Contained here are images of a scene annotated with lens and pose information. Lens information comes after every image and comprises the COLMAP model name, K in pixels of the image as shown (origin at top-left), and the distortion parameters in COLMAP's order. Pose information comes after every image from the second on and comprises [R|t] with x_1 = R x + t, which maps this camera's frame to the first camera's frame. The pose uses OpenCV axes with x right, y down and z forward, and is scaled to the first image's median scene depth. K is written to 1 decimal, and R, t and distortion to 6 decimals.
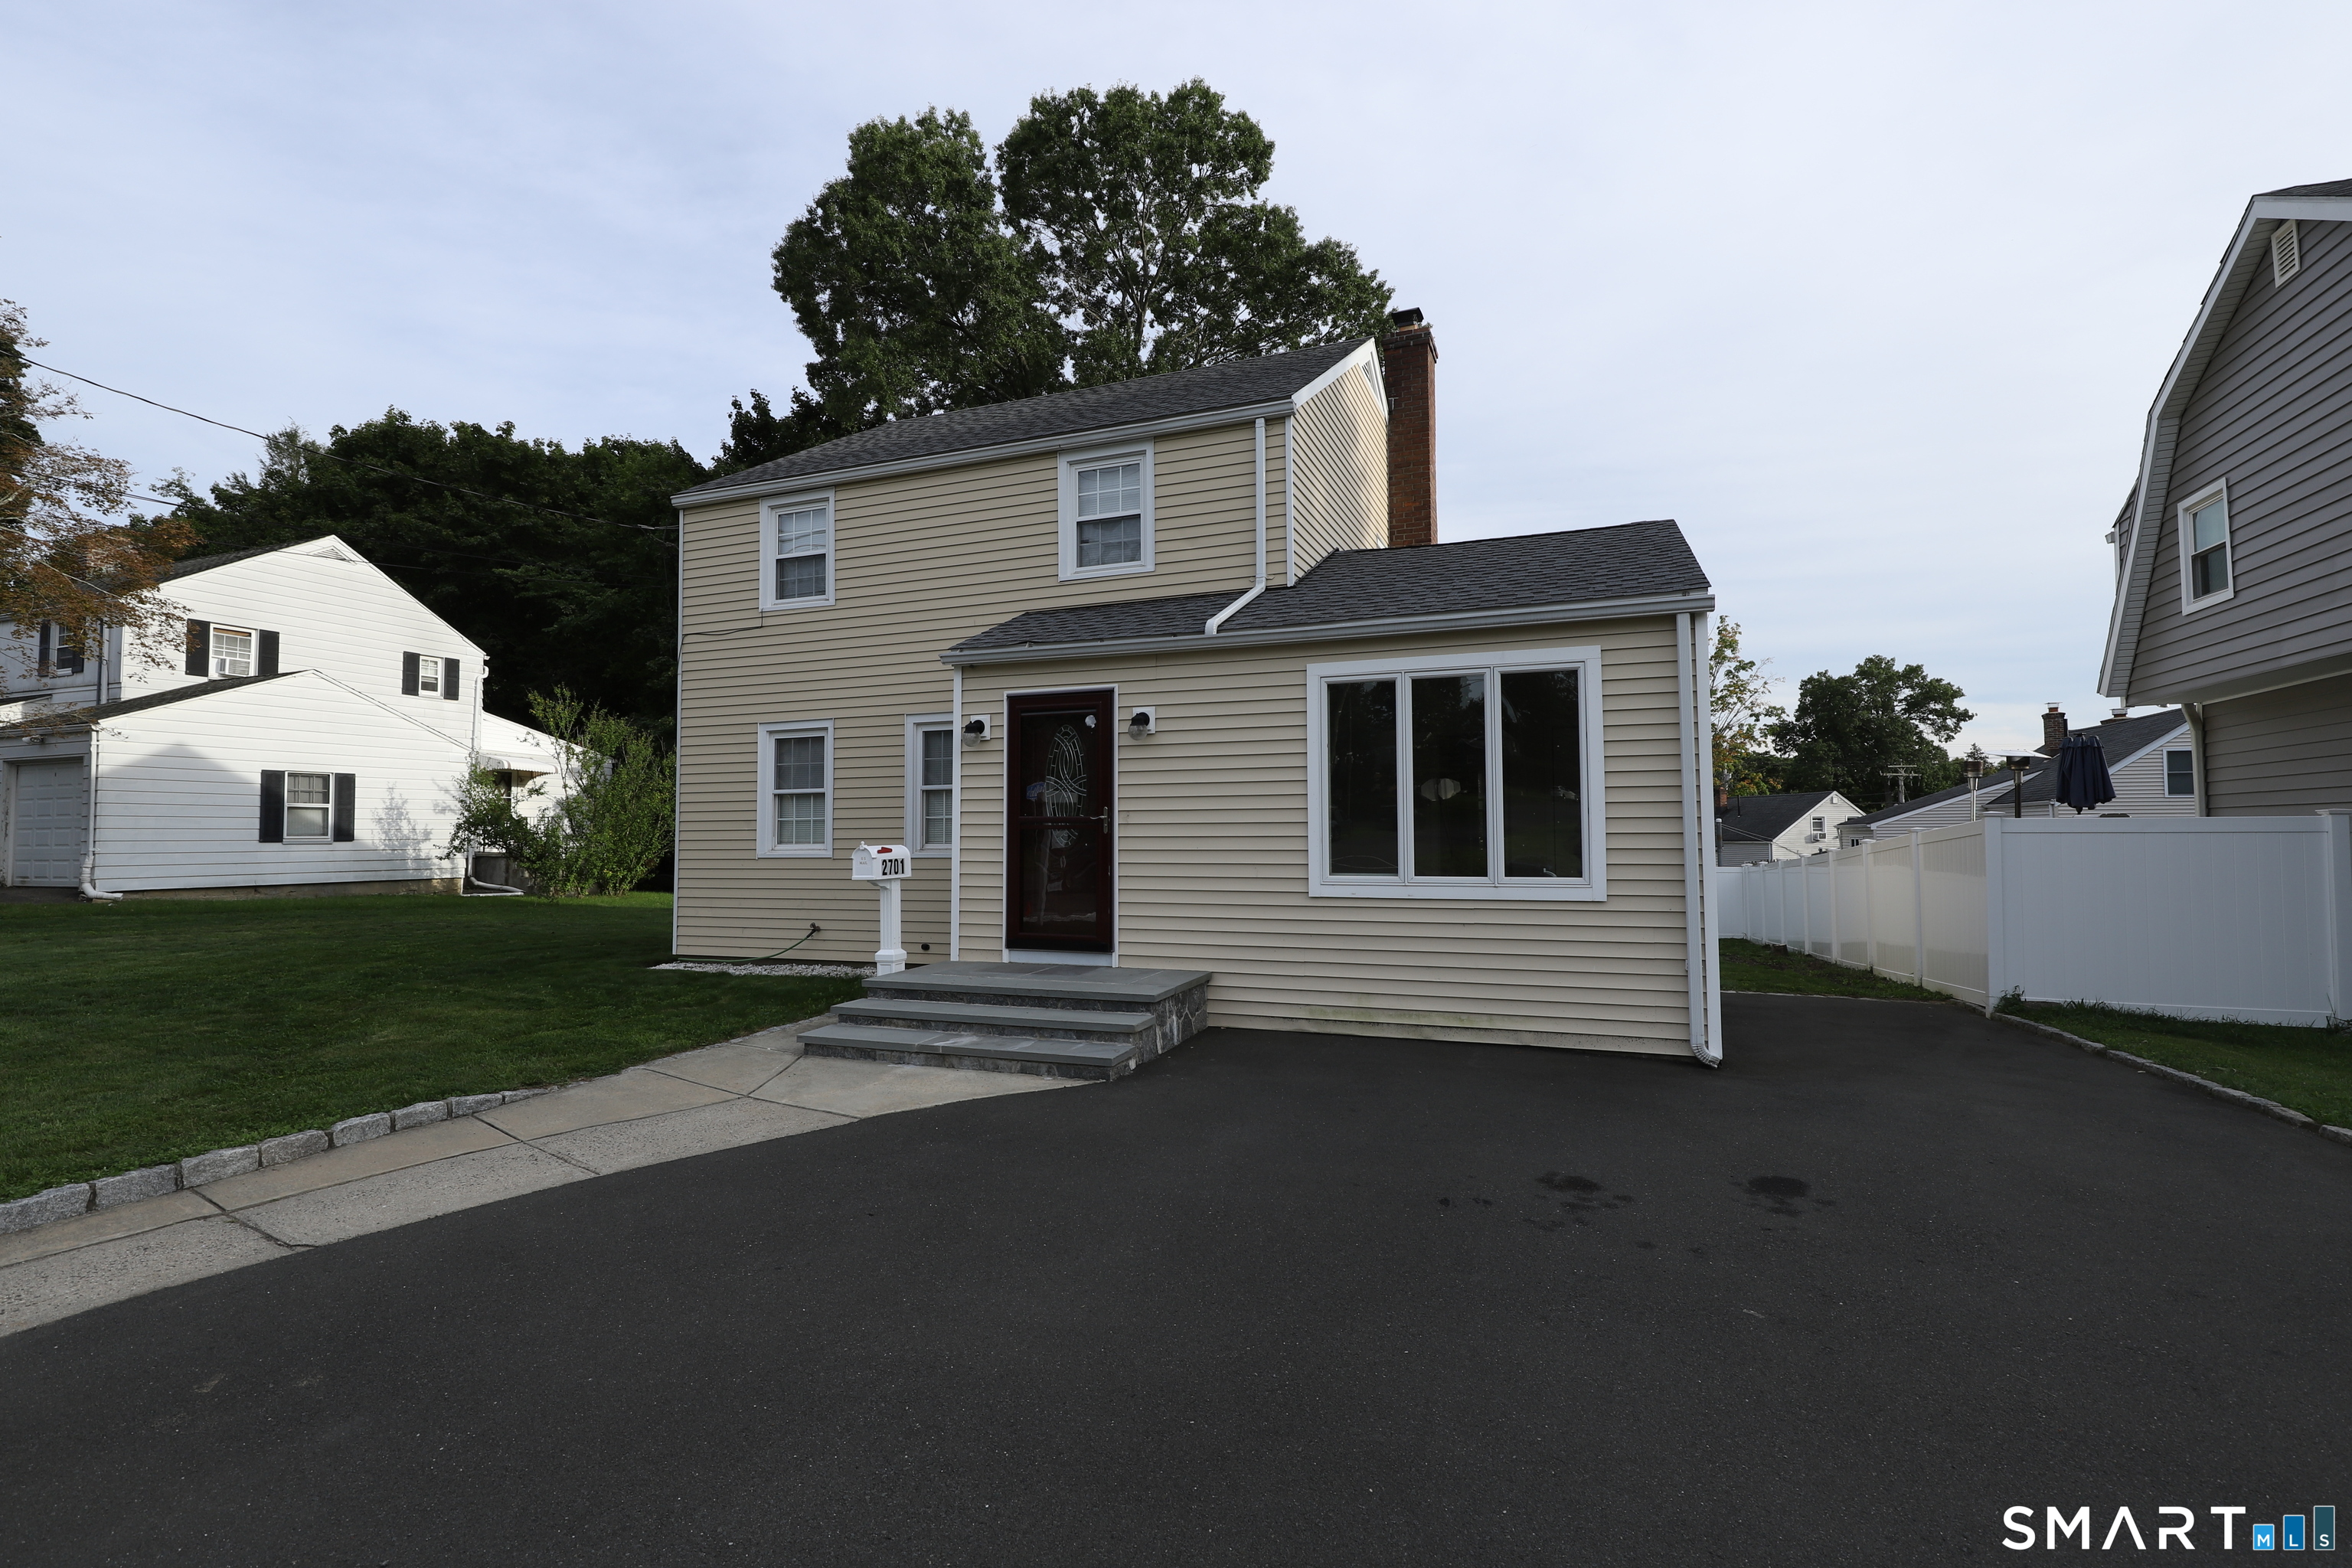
lens RADIAL K [[1062.5, 0, 1177.4], [0, 1062.5, 765.5], [0, 0, 1]] dist [-0.001082, -0.000291]
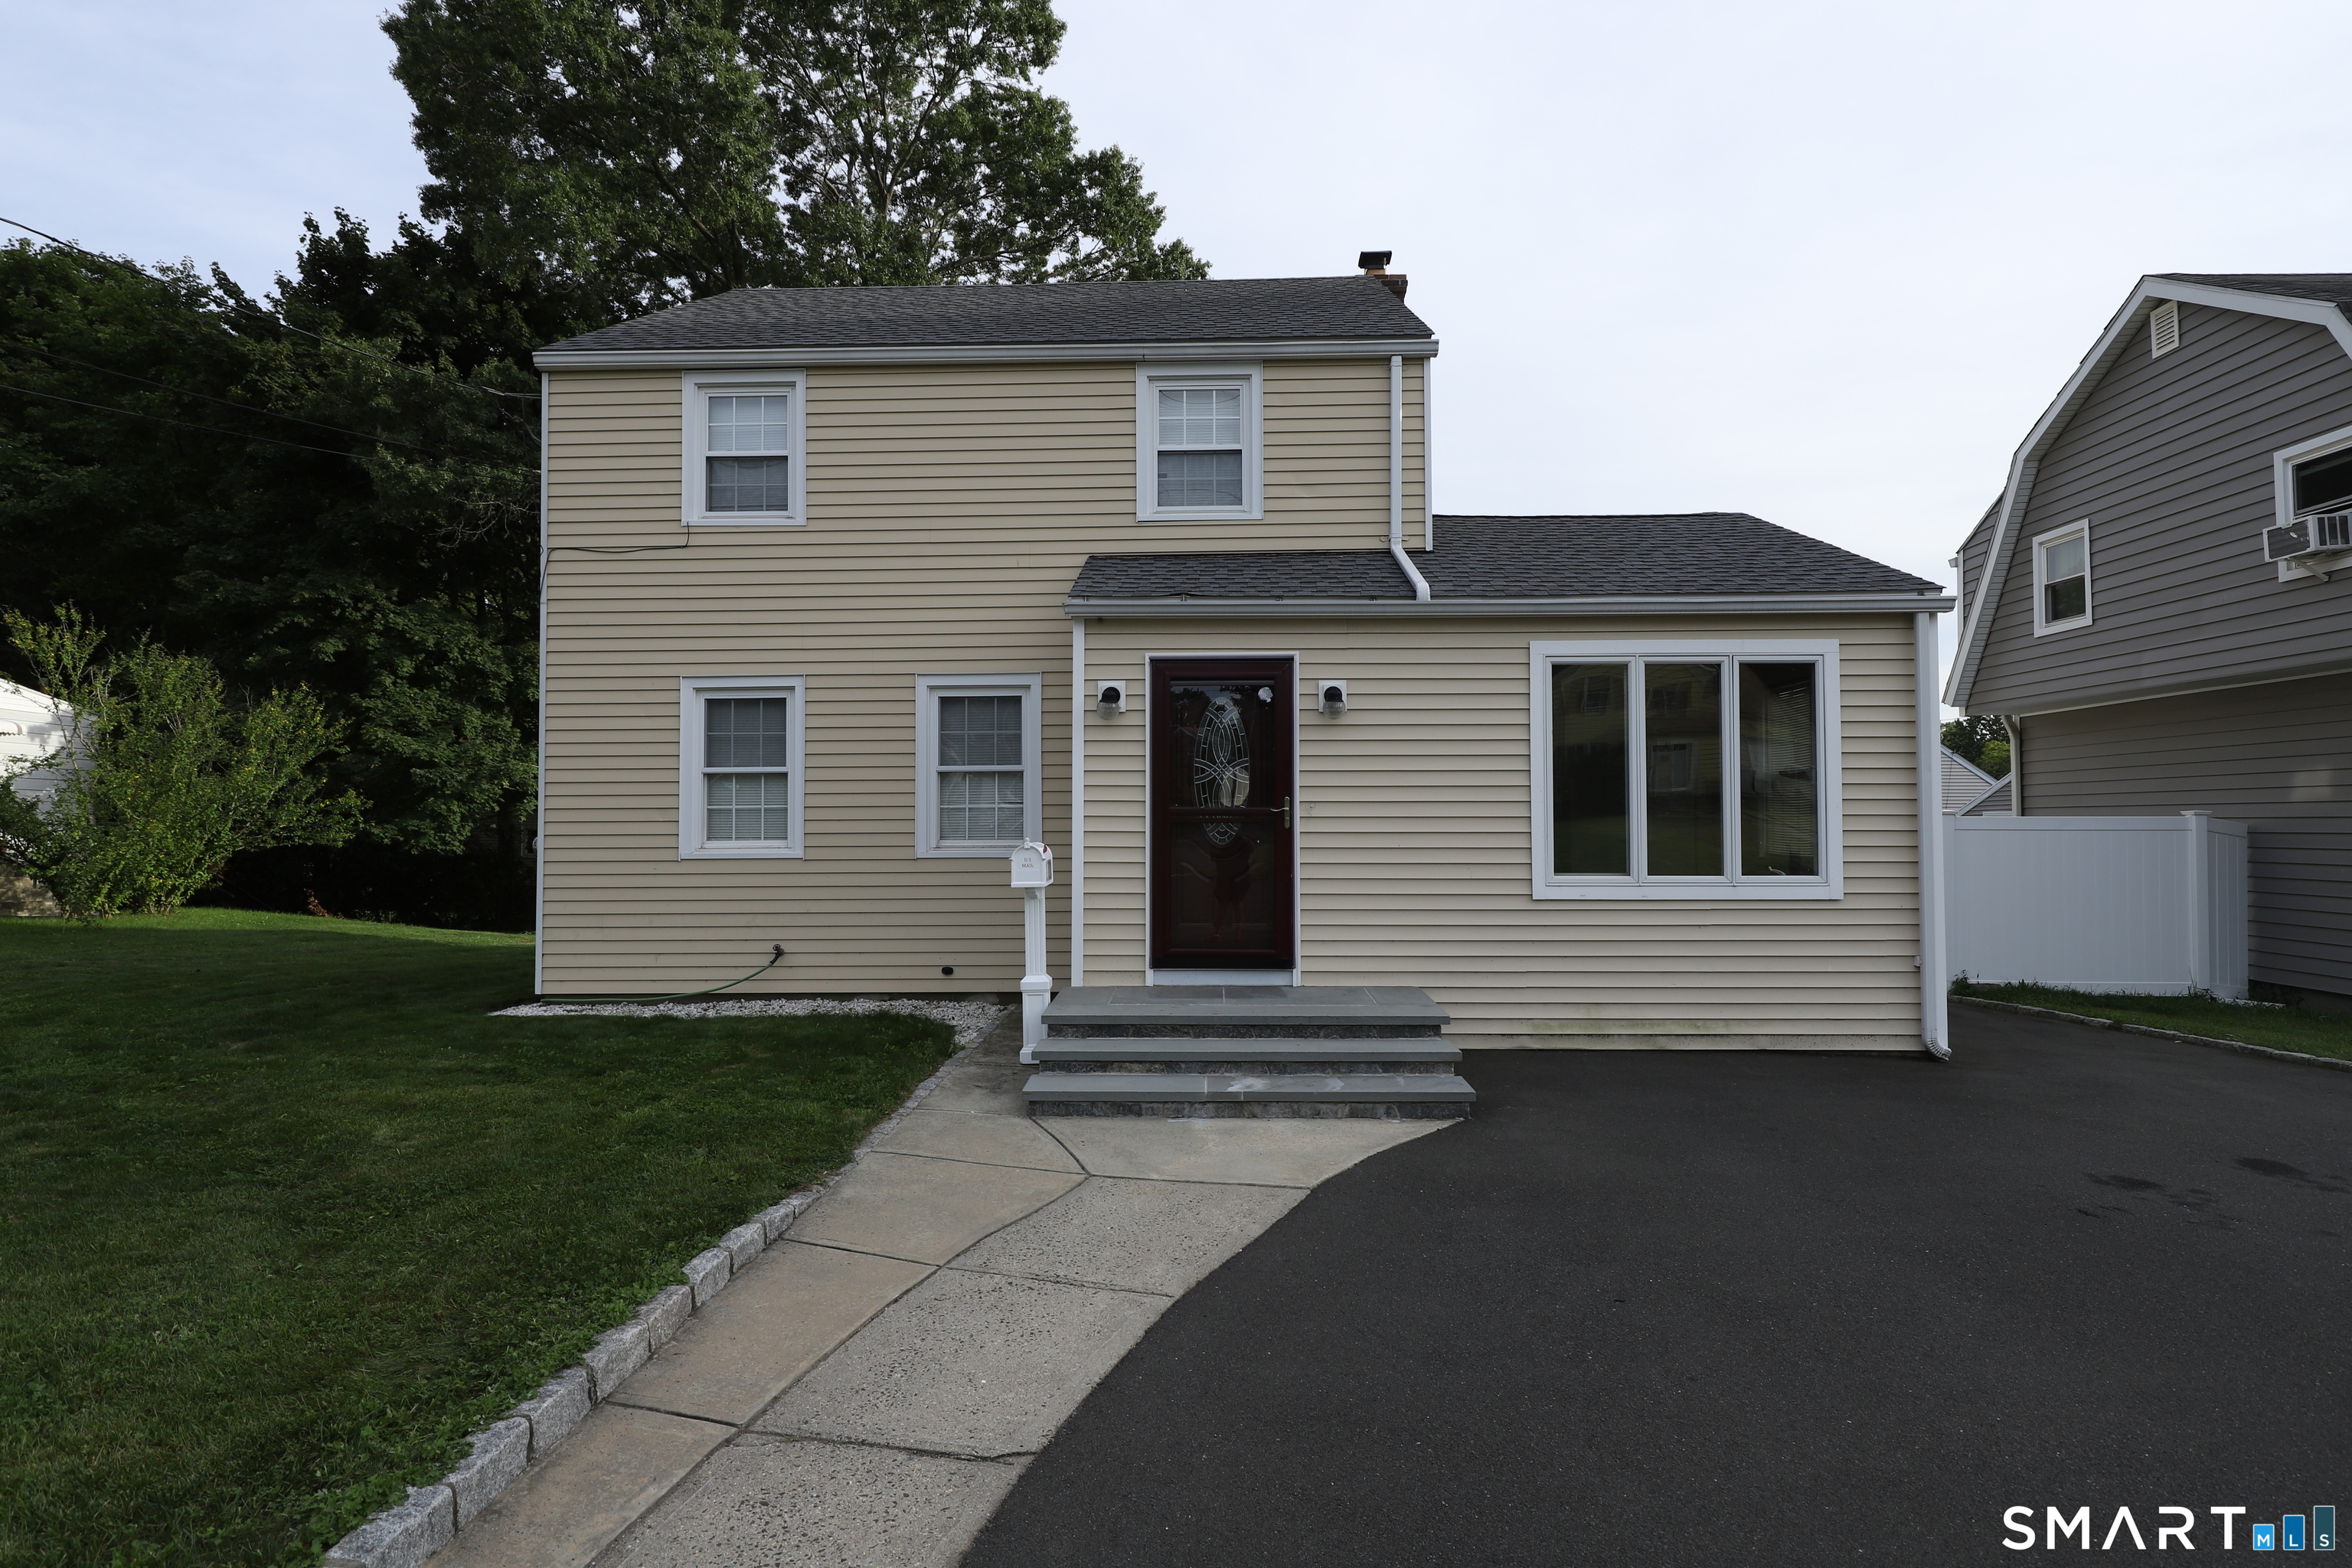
lens RADIAL K [[1204.3, 0, 1177.0], [0, 1204.3, 773.7], [0, 0, 1]] dist [-0.000563, -0.003236]
pose [[0.943607, 0.017934, 0.330581, -0.390390], [-0.024722, 0.999561, 0.016340, 0.005868], [-0.330142, -0.023591, 0.943636, 0.107888]]
